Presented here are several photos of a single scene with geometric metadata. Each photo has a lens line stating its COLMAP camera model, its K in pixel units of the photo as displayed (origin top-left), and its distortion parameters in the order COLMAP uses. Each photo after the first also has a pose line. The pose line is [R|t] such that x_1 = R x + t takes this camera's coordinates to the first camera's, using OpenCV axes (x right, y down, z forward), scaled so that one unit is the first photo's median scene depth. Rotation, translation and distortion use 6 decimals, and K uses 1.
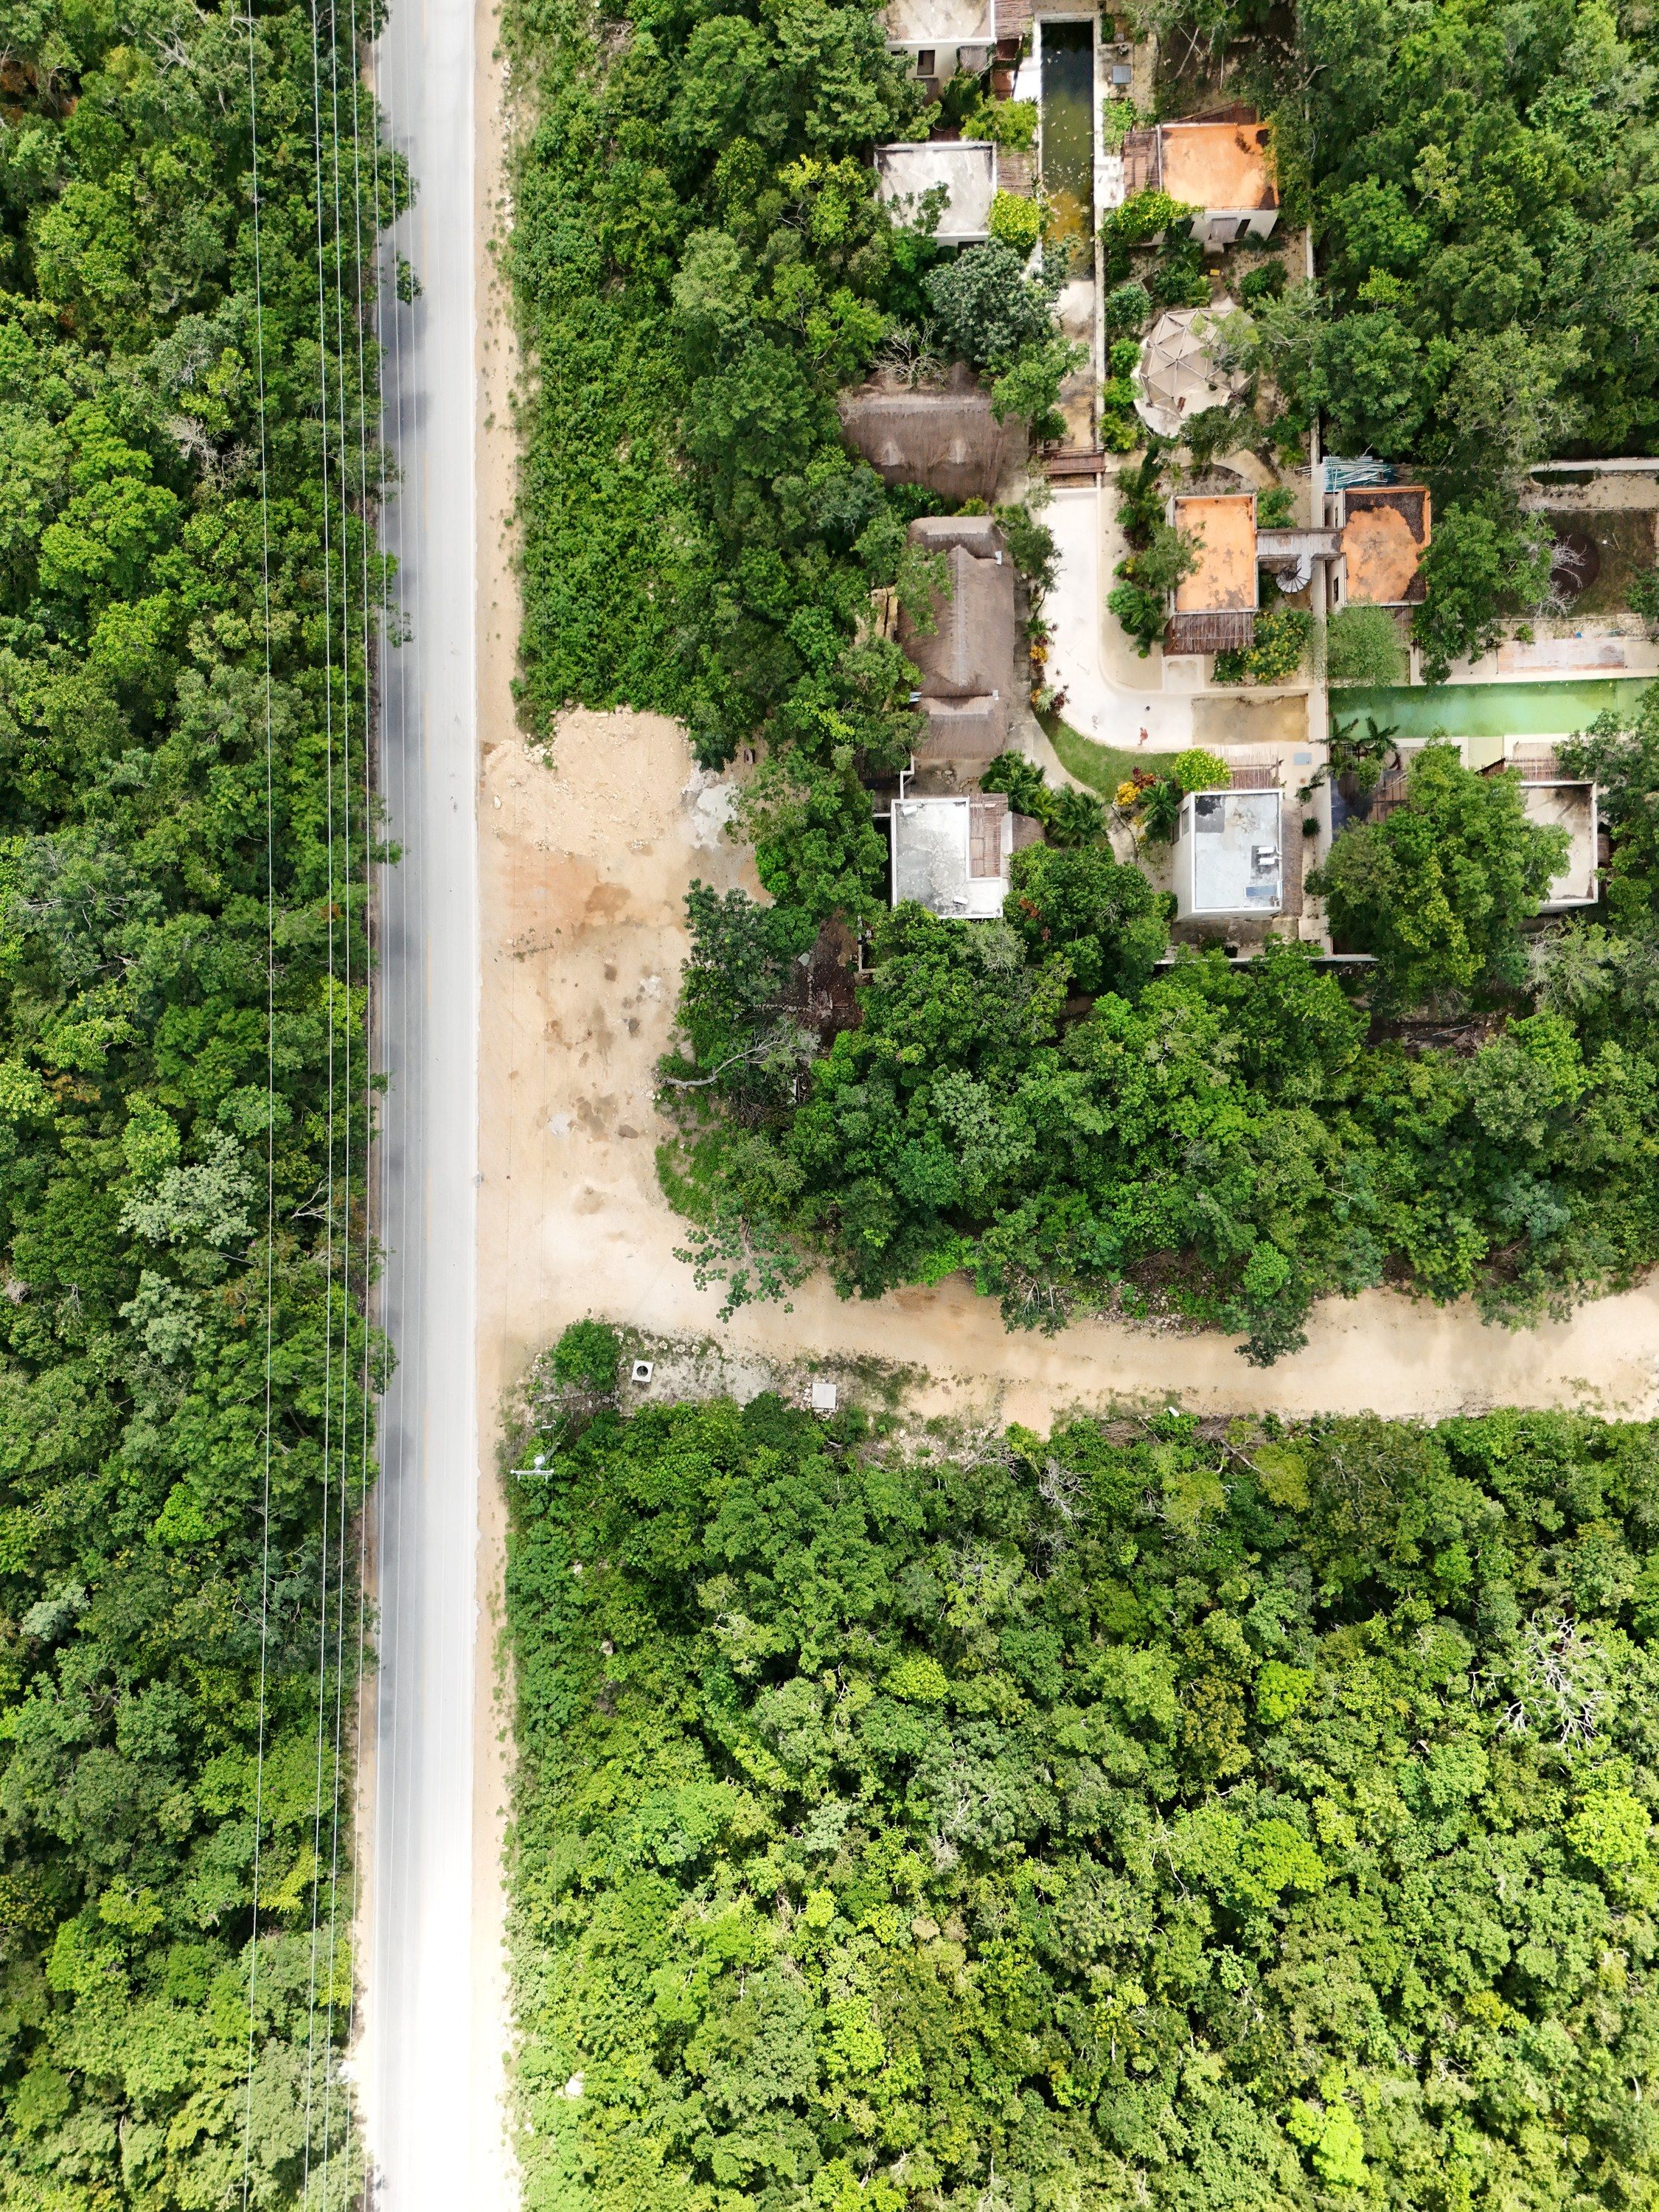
lens RADIAL K [[1639.6, 0, 826.9], [0, 1639.6, 1097.8], [0, 0, 1]] dist [0.038276, -0.004016]
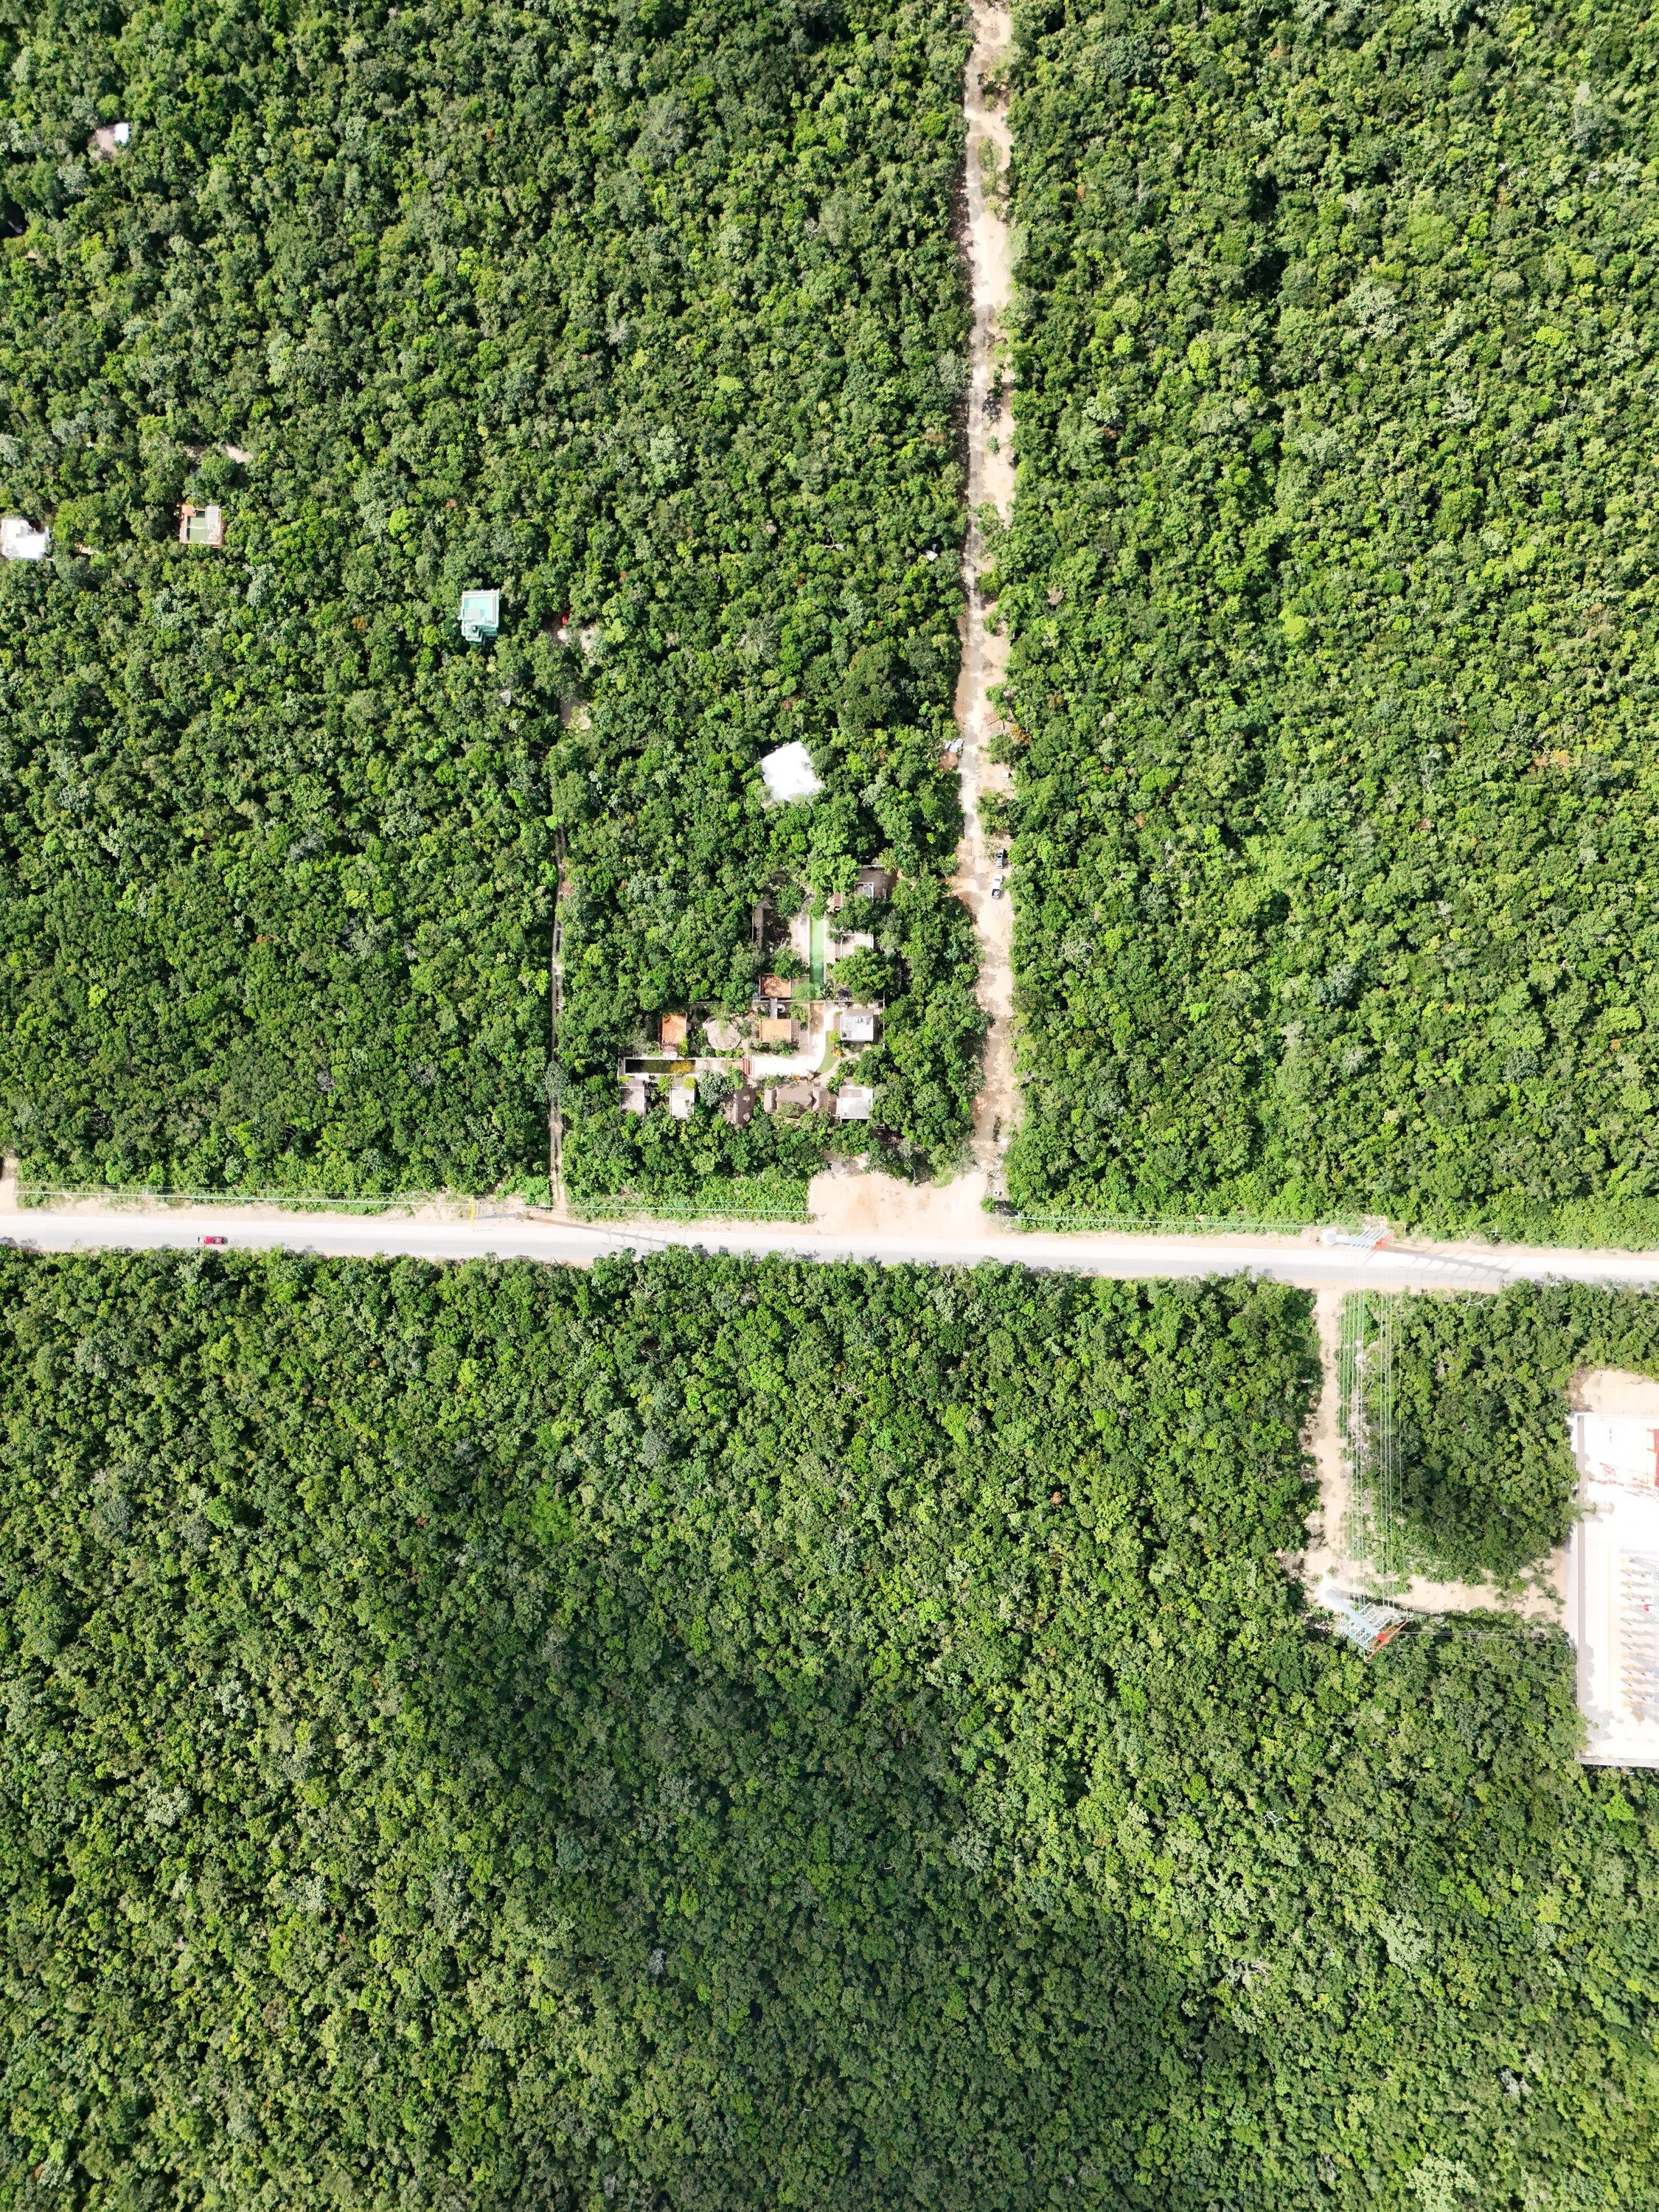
lens RADIAL K [[1639.6, 0, 830.6], [0, 1639.6, 1089.3], [0, 0, 1]] dist [0.038276, -0.004016]
pose [[0.021921, -0.997942, 0.060257, -0.118668], [0.998679, 0.019056, -0.047719, -0.028593], [0.046472, 0.061223, 0.997042, -2.714871]]
